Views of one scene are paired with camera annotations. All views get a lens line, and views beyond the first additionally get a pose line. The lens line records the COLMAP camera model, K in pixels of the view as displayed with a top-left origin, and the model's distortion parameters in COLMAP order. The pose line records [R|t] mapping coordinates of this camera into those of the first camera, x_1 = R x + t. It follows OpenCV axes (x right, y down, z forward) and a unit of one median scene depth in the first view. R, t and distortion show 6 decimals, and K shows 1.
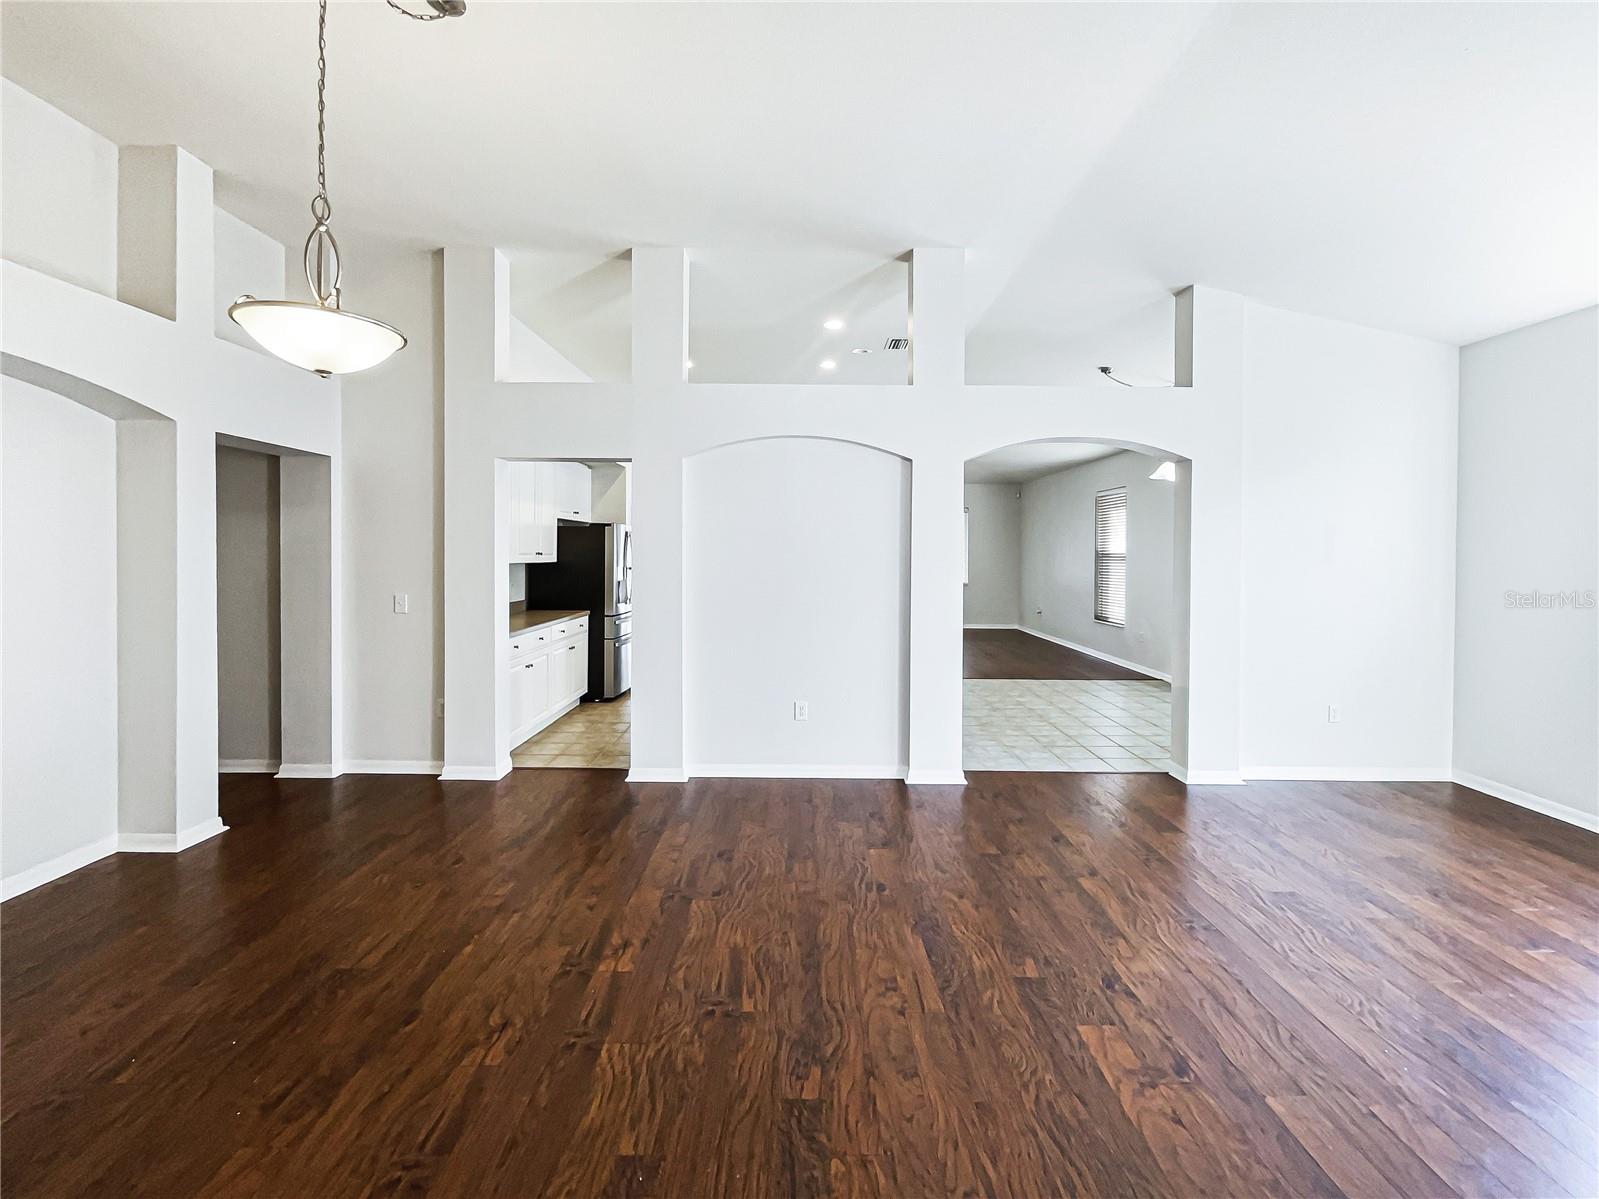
lens RADIAL K [[644.4, 0, 799.4], [0, 644.4, 562.3], [0, 0, 1]] dist [-0.000347, -0.007316]
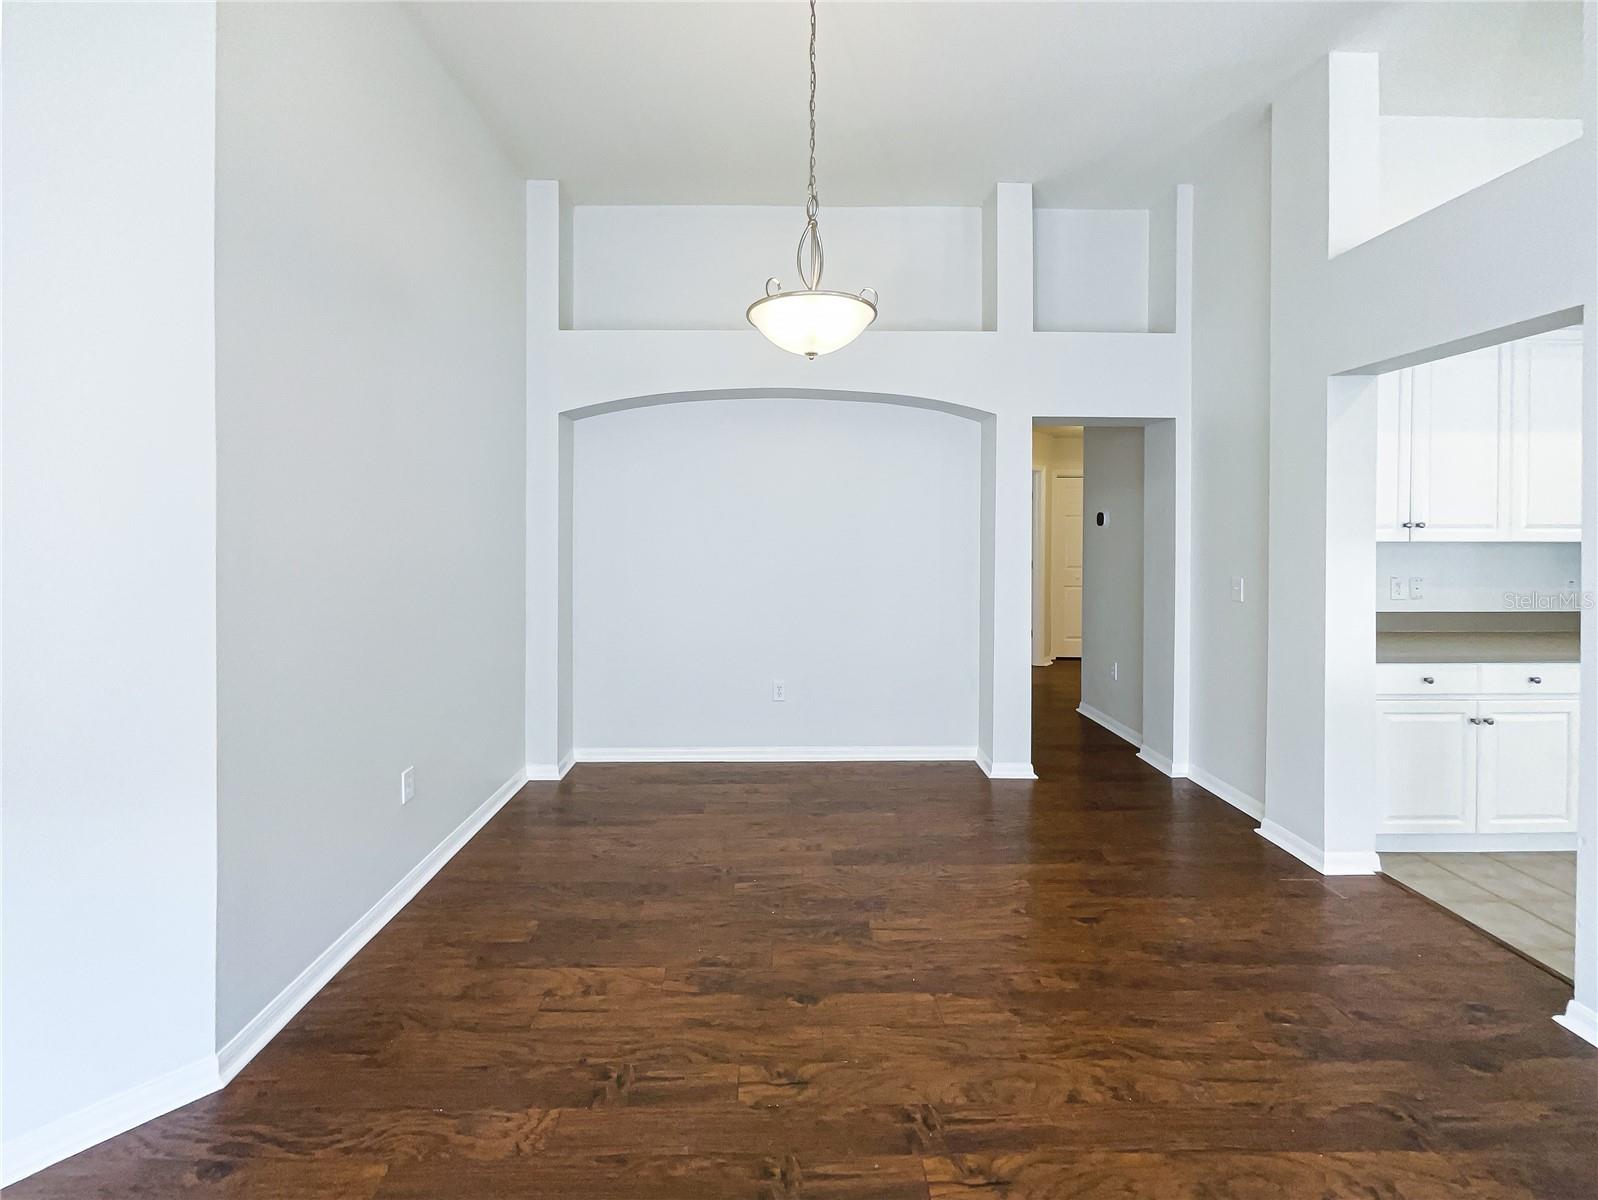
lens RADIAL K [[664.0, 0, 797.1], [0, 664.0, 533.3], [0, 0, 1]] dist [-0.001021, 0.000101]
pose [[0.017401, -0.001487, -0.999847, 0.314269], [-0.015204, 0.999883, -0.001751, 0.009348], [0.999733, 0.015232, 0.017376, 0.762469]]
